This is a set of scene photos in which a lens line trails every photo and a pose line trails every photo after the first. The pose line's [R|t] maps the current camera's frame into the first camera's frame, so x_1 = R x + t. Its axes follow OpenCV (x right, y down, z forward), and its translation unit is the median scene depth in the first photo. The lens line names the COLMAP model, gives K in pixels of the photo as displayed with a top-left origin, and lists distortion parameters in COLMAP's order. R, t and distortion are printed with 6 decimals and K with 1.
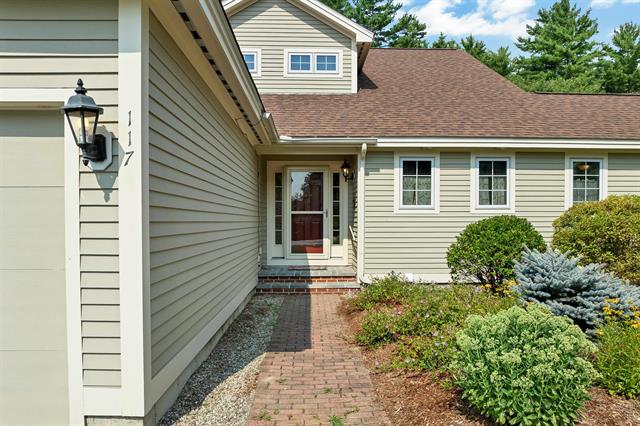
lens RADIAL K [[468.0, 0, 324.6], [0, 468.0, 223.4], [0, 0, 1]] dist [-0.050367, 0.034899]
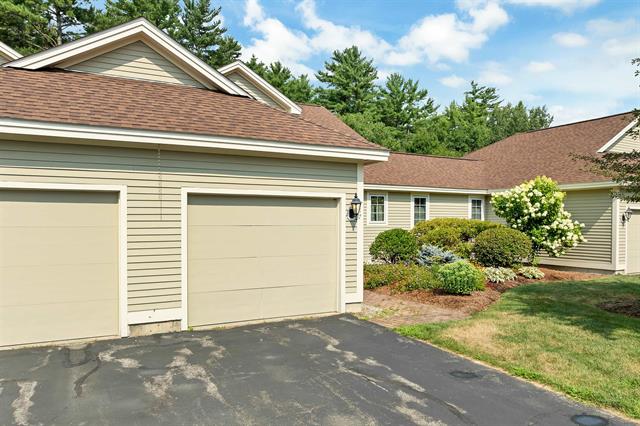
lens RADIAL K [[468.0, 0, 322.6], [0, 468.0, 222.6], [0, 0, 1]] dist [-0.050367, 0.034899]
pose [[0.895877, 0.003326, 0.444289, -0.517794], [-0.002492, 0.999994, -0.002460, -0.023814], [-0.444295, 0.001097, 0.895880, -0.425108]]
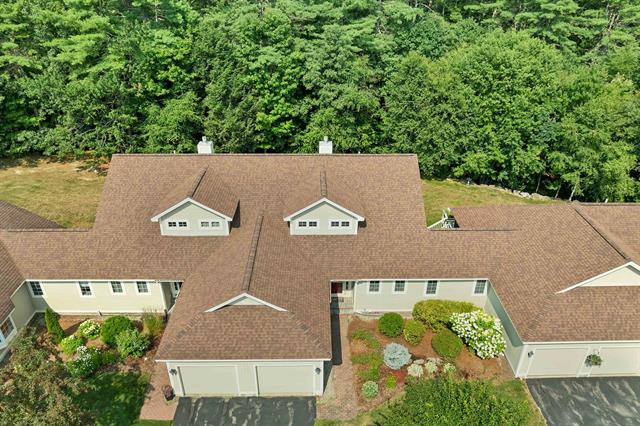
lens RADIAL K [[468.0, 0, 323.7], [0, 468.0, 216.6], [0, 0, 1]] dist [-0.050367, 0.034899]
pose [[0.999816, 0.013994, -0.013118, -0.081855], [-0.005993, 0.877576, 0.479400, -1.604322], [0.018221, -0.479234, 0.877498, -1.206445]]
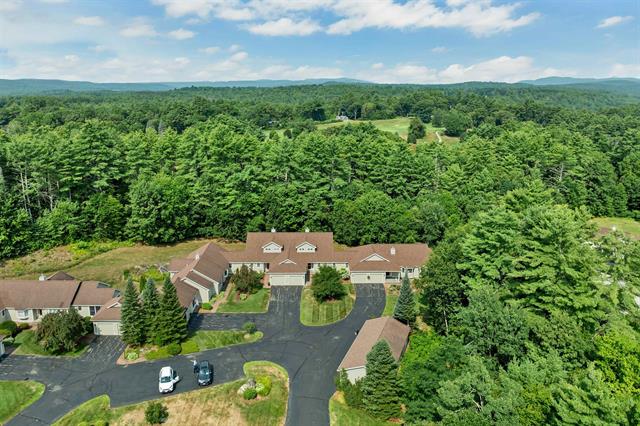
lens RADIAL K [[468.0, 0, 321.2], [0, 468.0, 212.9], [0, 0, 1]] dist [-0.050367, 0.034899]
pose [[0.999728, 0.007422, -0.022129, 0.419746], [-0.001409, 0.965552, 0.260206, -3.654328], [0.023298, -0.260104, 0.965299, -8.308027]]
